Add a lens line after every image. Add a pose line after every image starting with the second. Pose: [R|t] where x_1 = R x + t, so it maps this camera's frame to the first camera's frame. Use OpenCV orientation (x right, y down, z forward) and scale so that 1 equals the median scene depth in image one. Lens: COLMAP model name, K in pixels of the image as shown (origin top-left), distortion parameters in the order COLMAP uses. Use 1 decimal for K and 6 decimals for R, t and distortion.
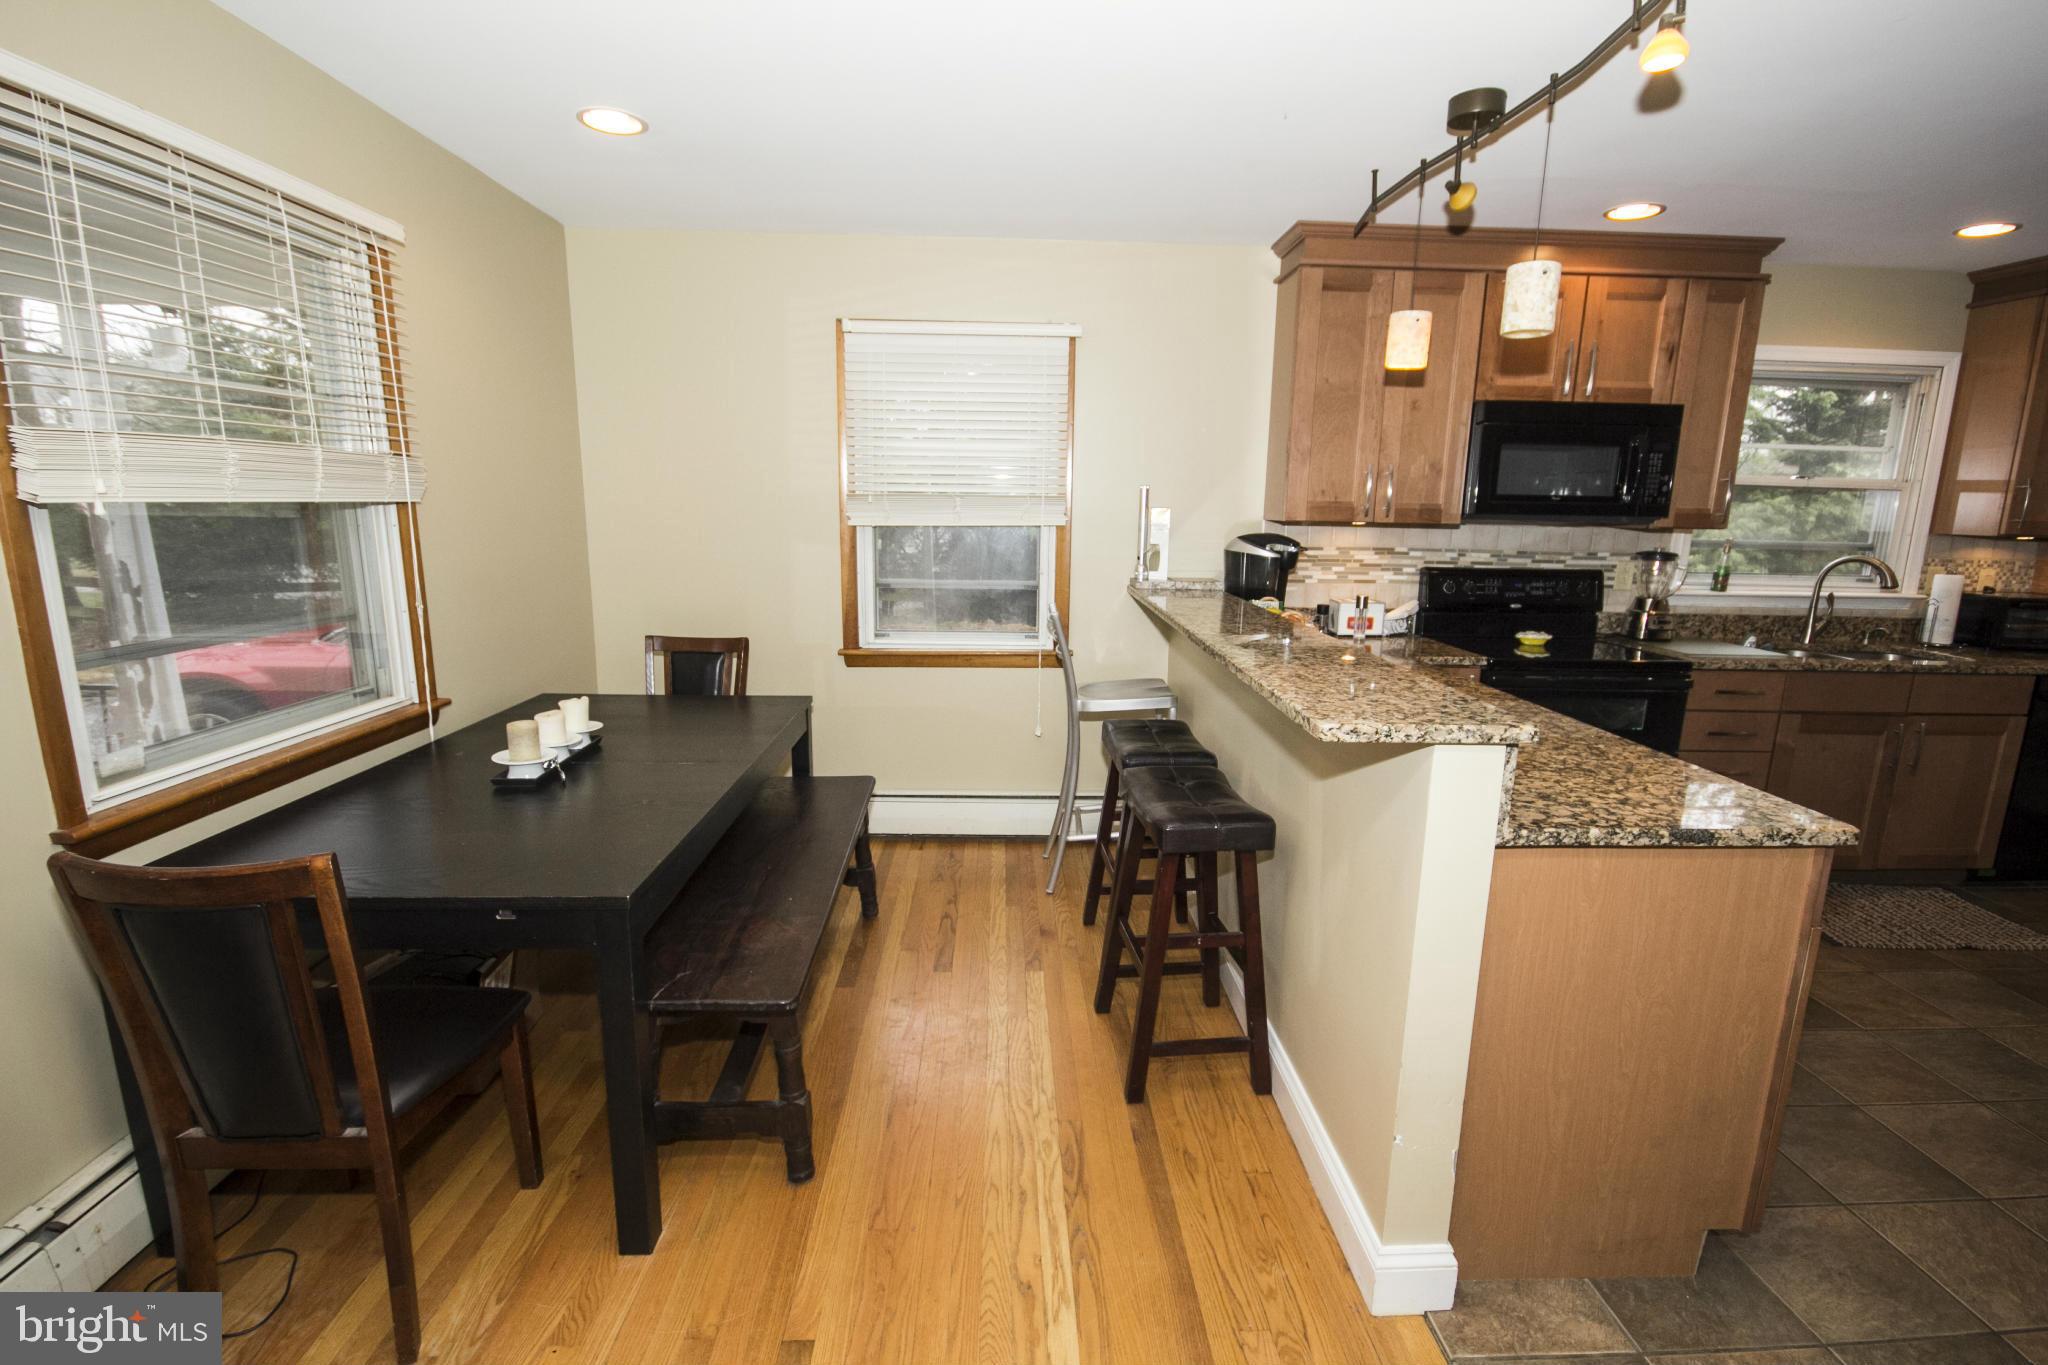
lens RADIAL K [[936.1, 0, 1034.9], [0, 936.1, 693.1], [0, 0, 1]] dist [-0.000879, -0.010031]
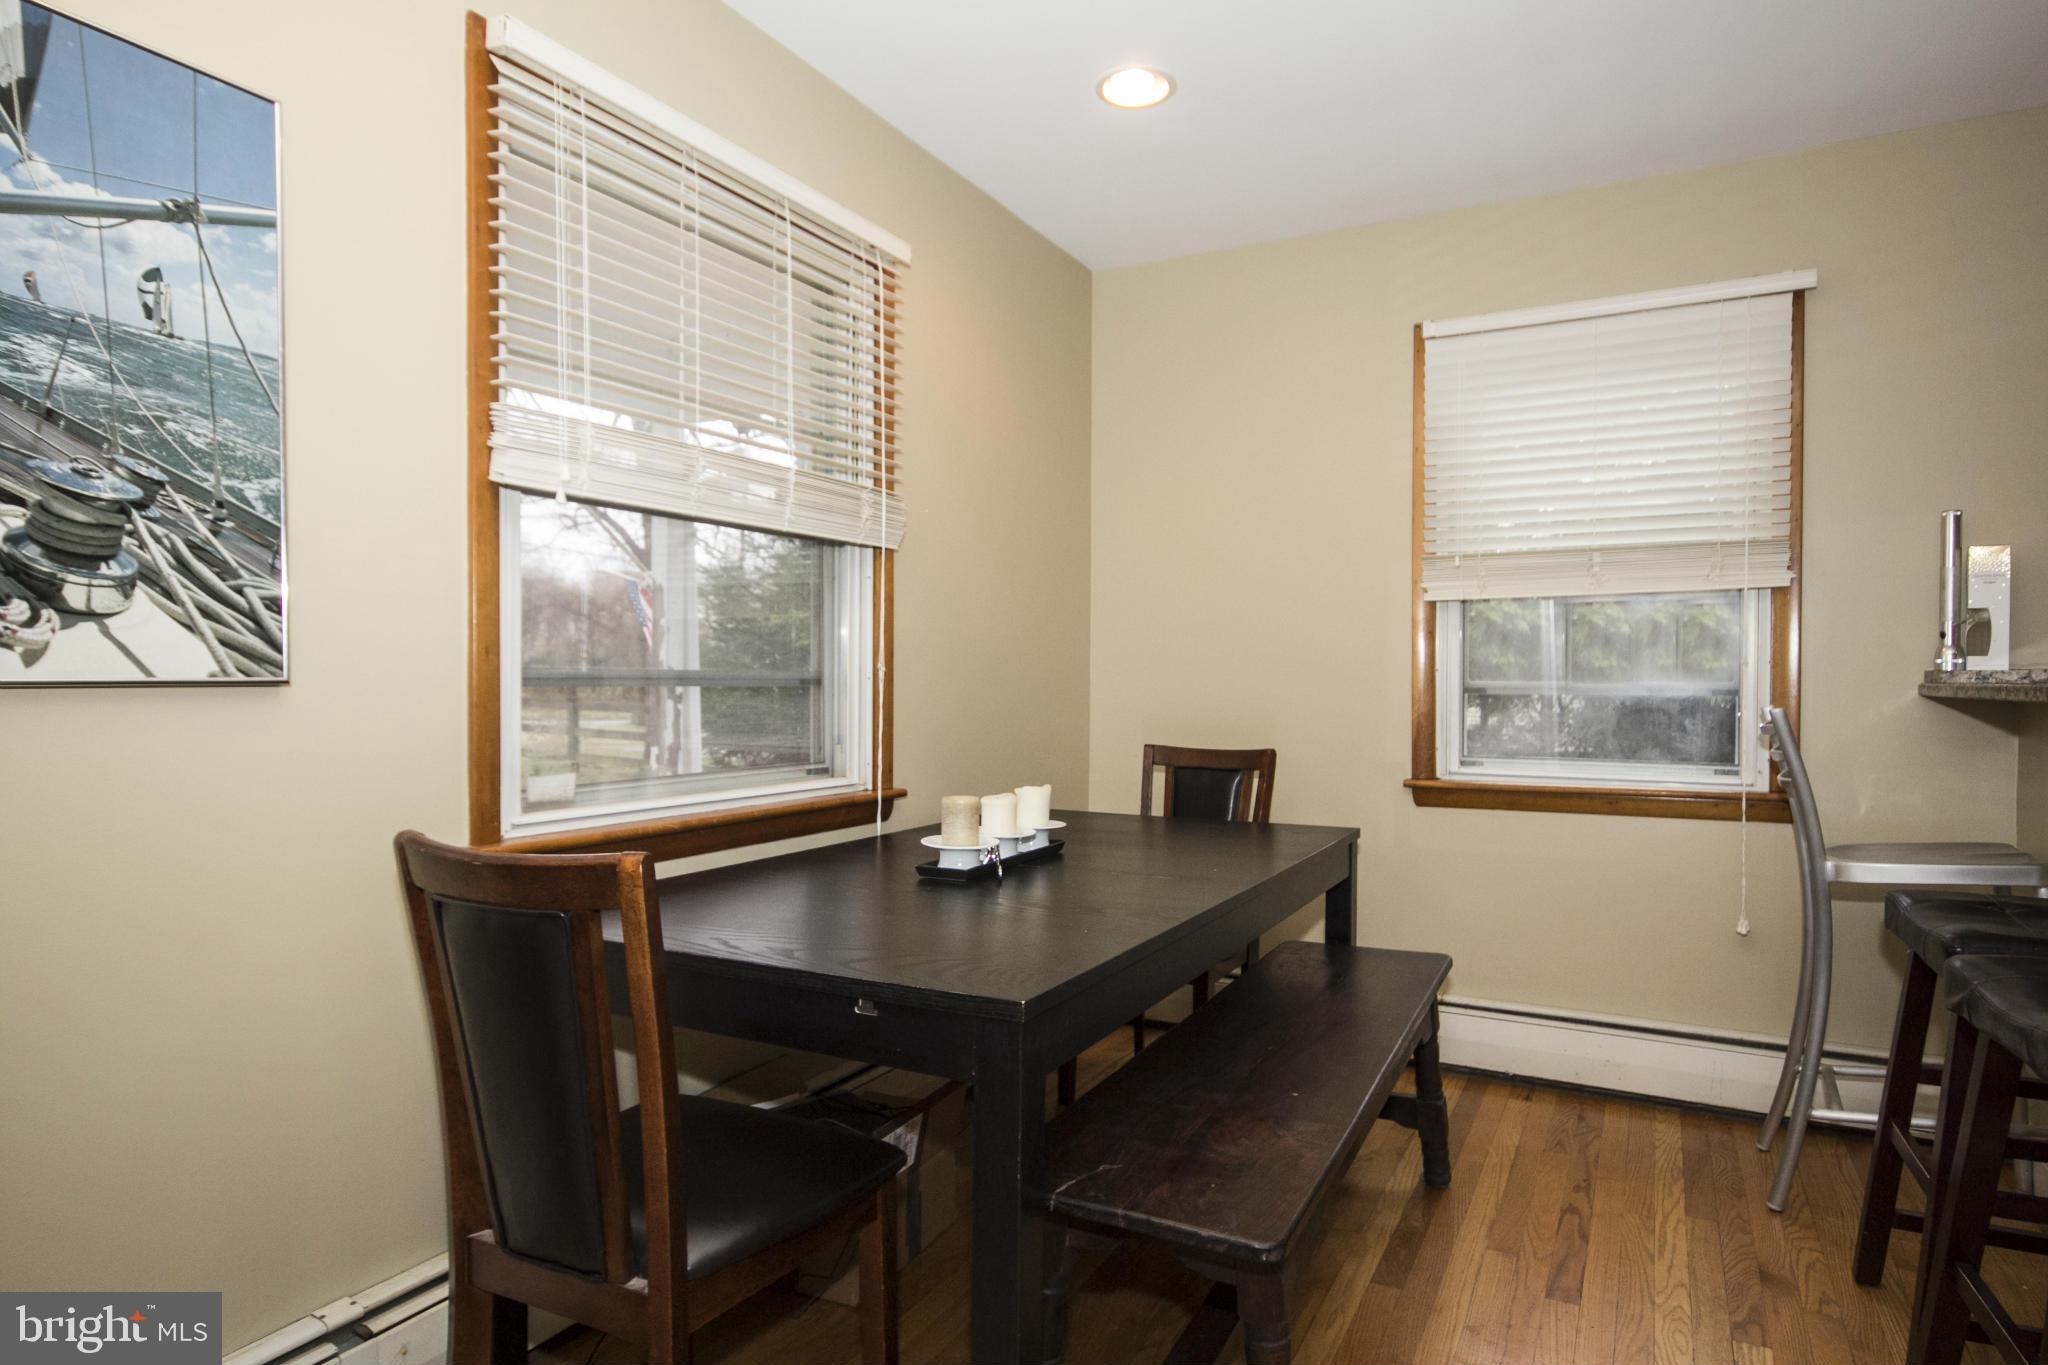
lens RADIAL K [[1174.3, 0, 1033.1], [0, 1174.3, 686.4], [0, 0, 1]] dist [-0.001642, 0.000977]
pose [[0.865440, -0.009569, -0.500921, -0.012946], [-0.089008, 0.980976, -0.172519, 0.065505], [0.493042, 0.193891, 0.848125, 0.129892]]
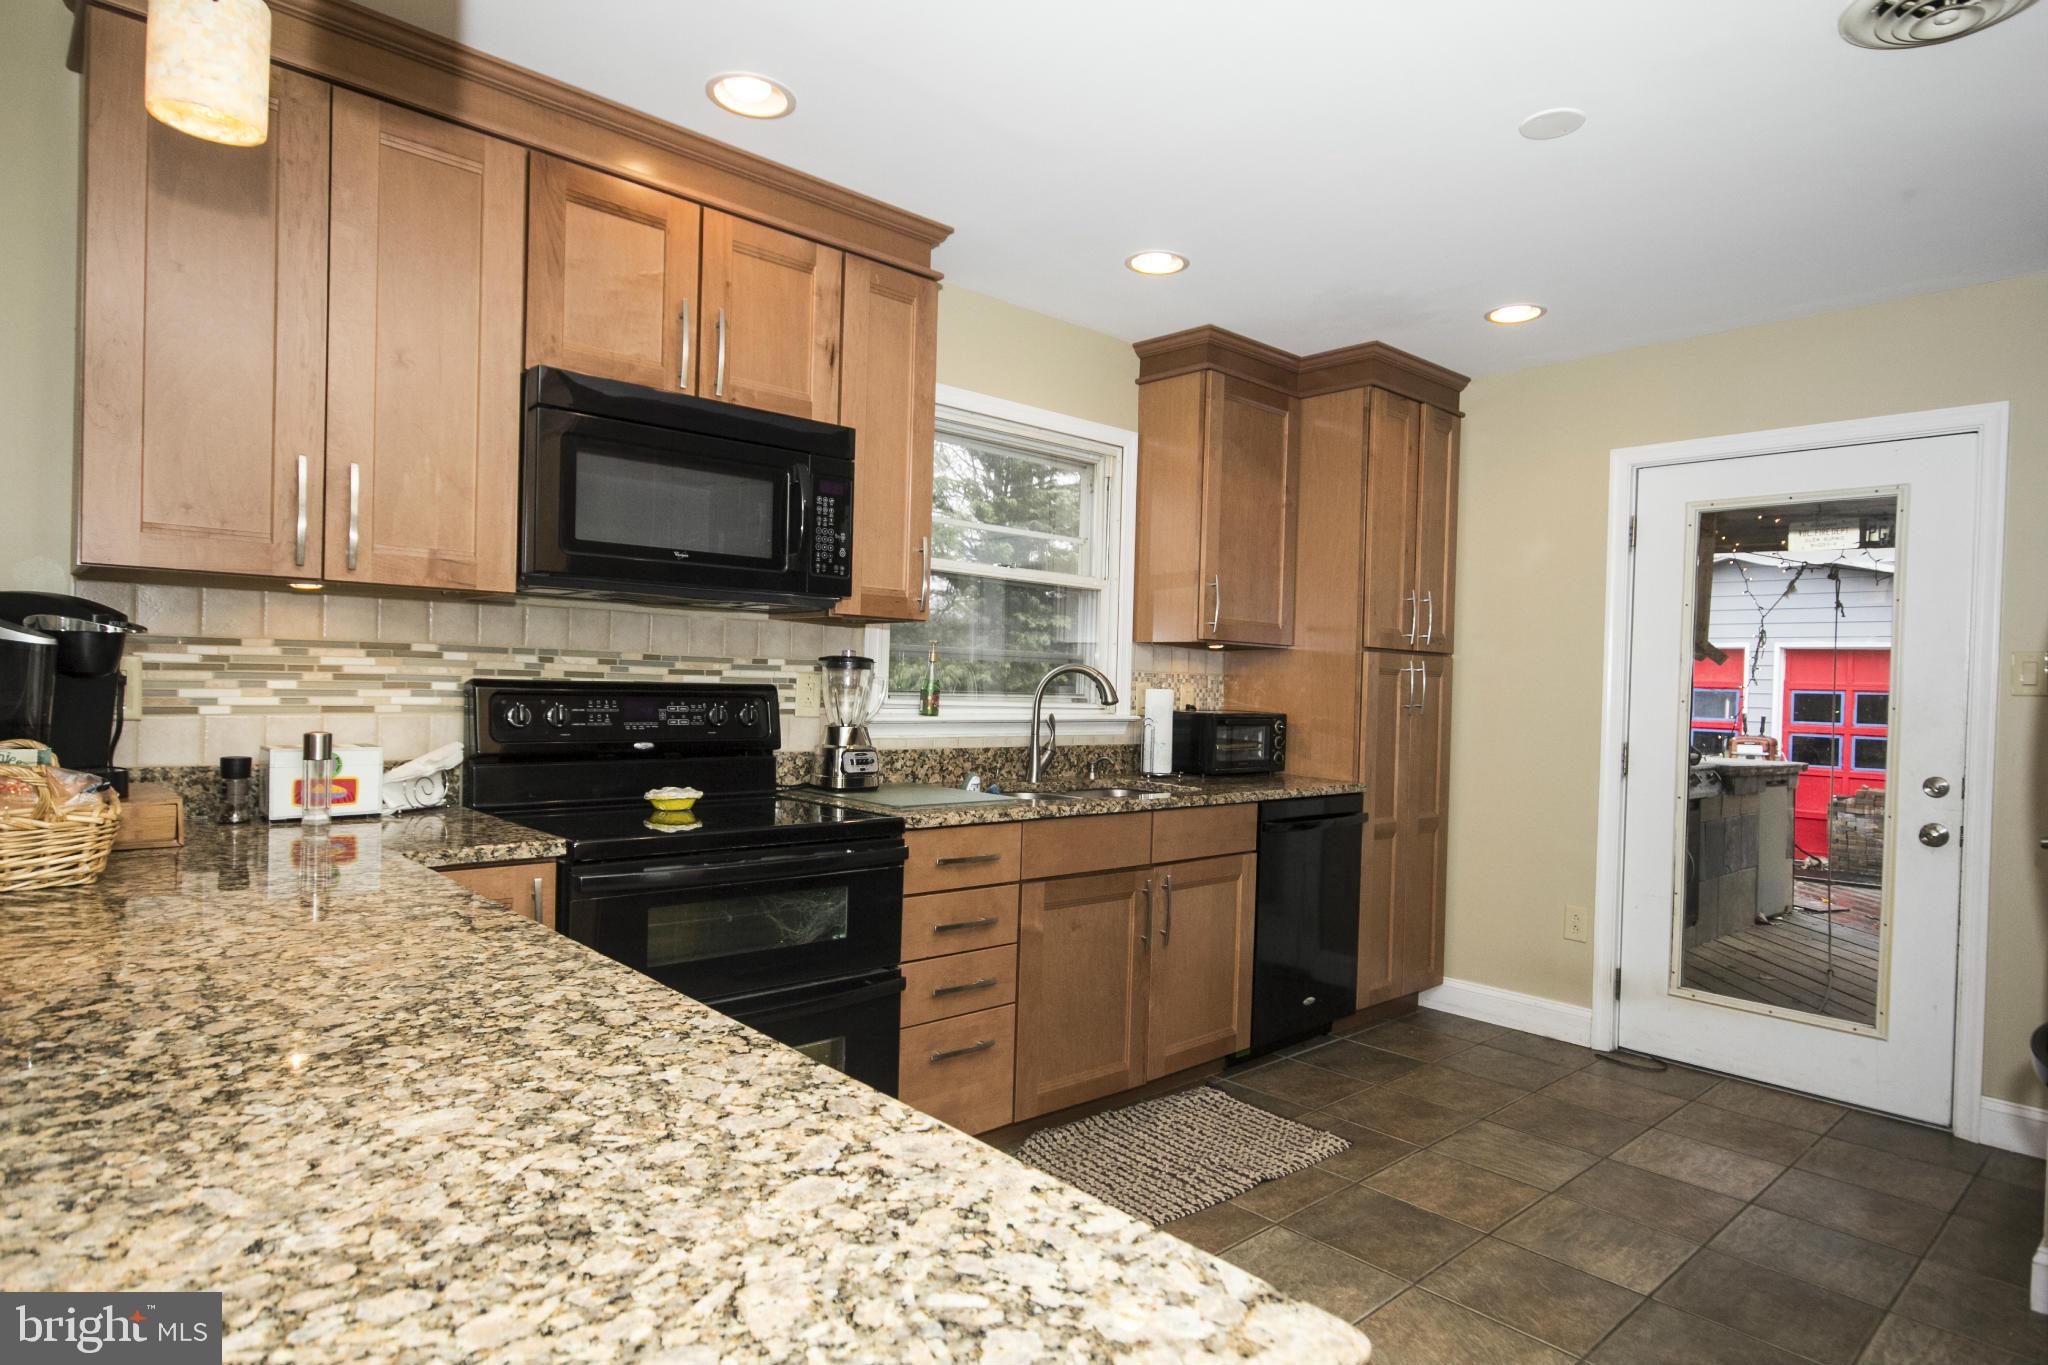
lens RADIAL K [[1158.7, 0, 1024.0], [0, 1158.7, 682.5], [0, 0, 1]] dist [0.024549, 0.000131]
pose [[0.761520, 0.000931, 0.648141, 0.241912], [0.115551, 0.983784, -0.137178, -0.006136], [-0.637758, 0.179357, 0.749063, 0.323640]]
